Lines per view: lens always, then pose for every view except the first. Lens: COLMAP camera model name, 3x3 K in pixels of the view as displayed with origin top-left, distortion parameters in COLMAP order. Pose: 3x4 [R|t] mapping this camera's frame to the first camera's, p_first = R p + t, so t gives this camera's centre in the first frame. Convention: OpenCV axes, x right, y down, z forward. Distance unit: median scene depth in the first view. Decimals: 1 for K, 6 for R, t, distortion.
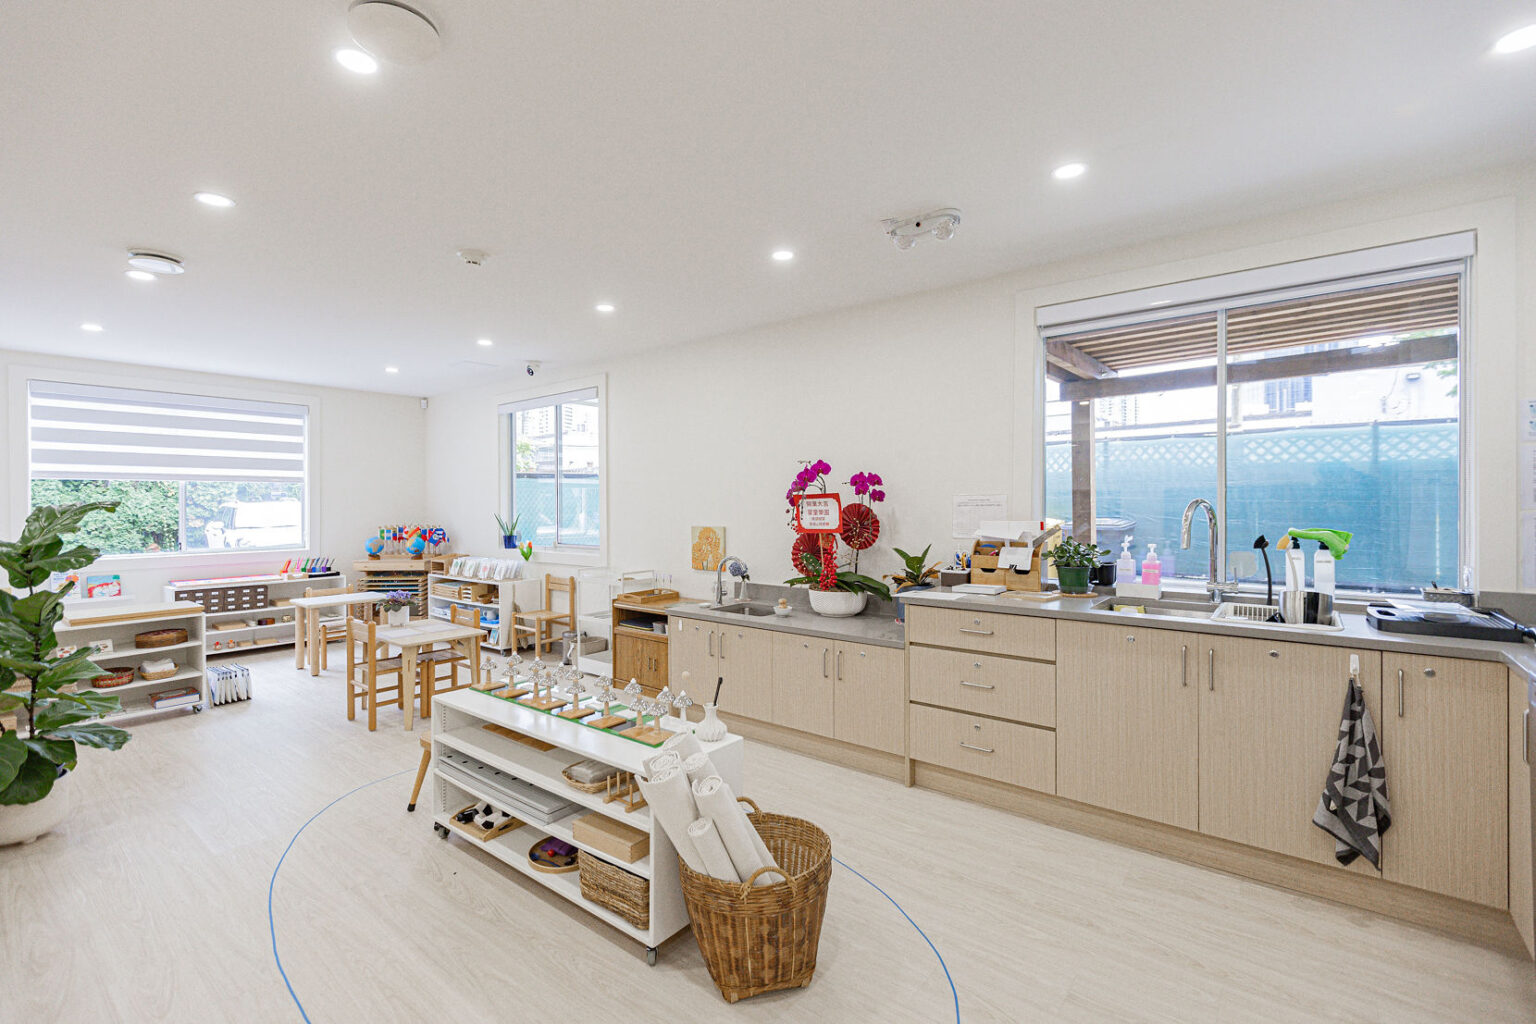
lens RADIAL K [[675.2, 0, 751.5], [0, 675.2, 506.6], [0, 0, 1]] dist [0.005203, -0.002592]
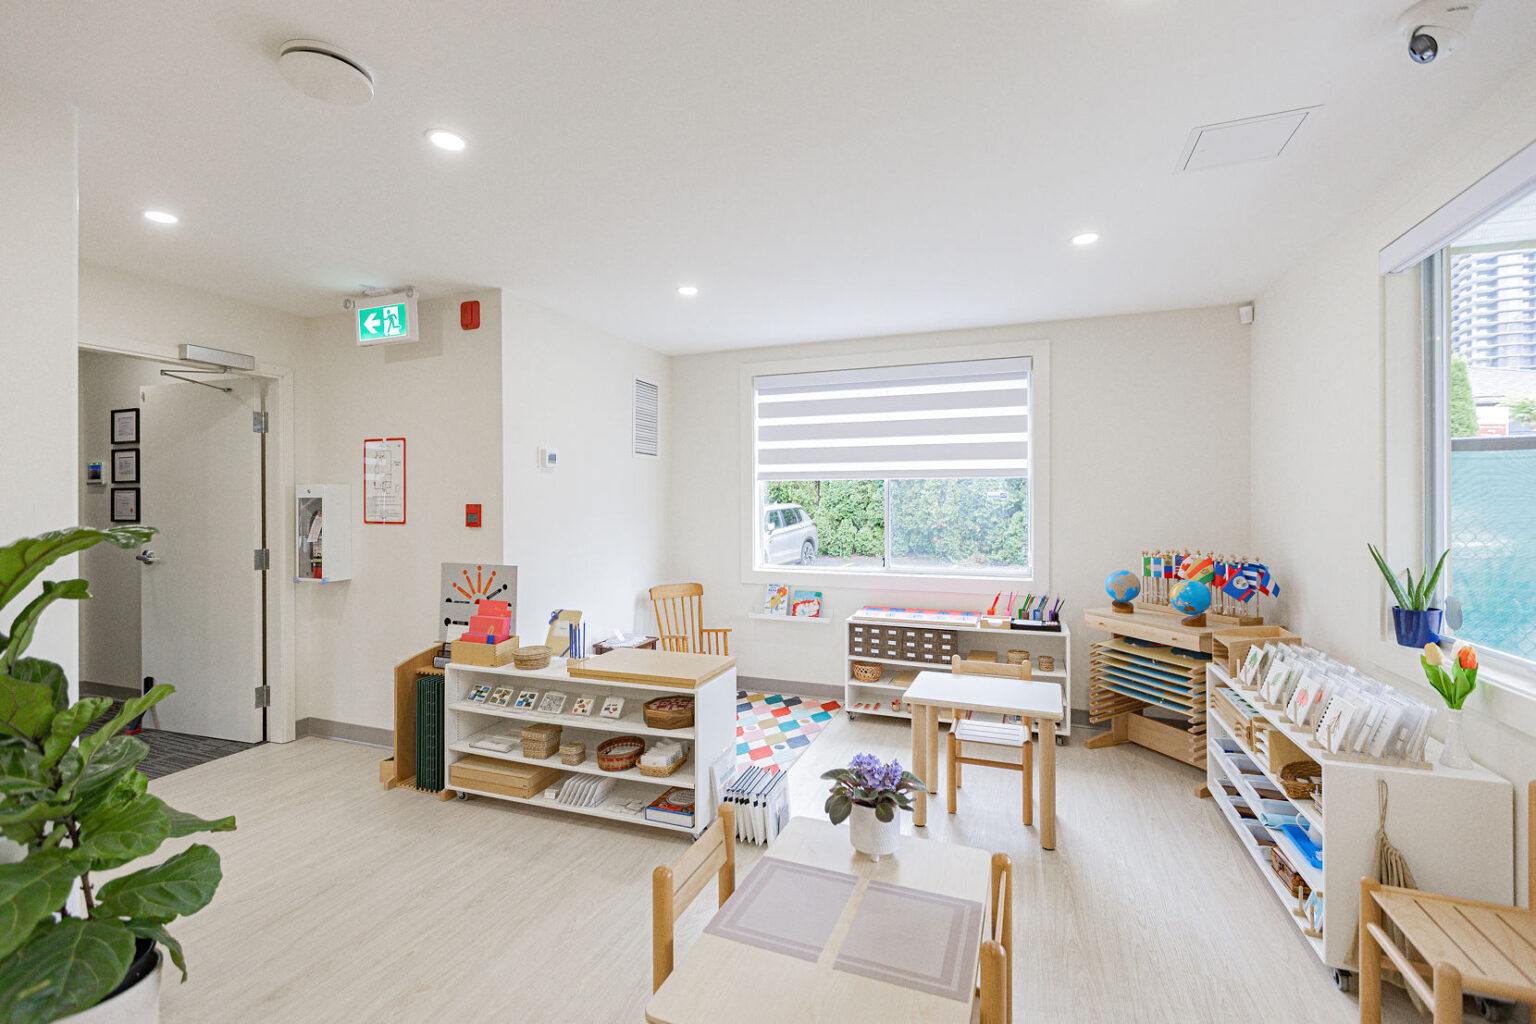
lens RADIAL K [[675.2, 0, 765.9], [0, 675.2, 499.6], [0, 0, 1]] dist [0.005203, -0.002592]
pose [[0.312406, 0.001083, -0.949948, -0.203591], [-0.002985, 0.999996, 0.000158, -0.020017], [0.949944, 0.002786, 0.312408, 0.899026]]
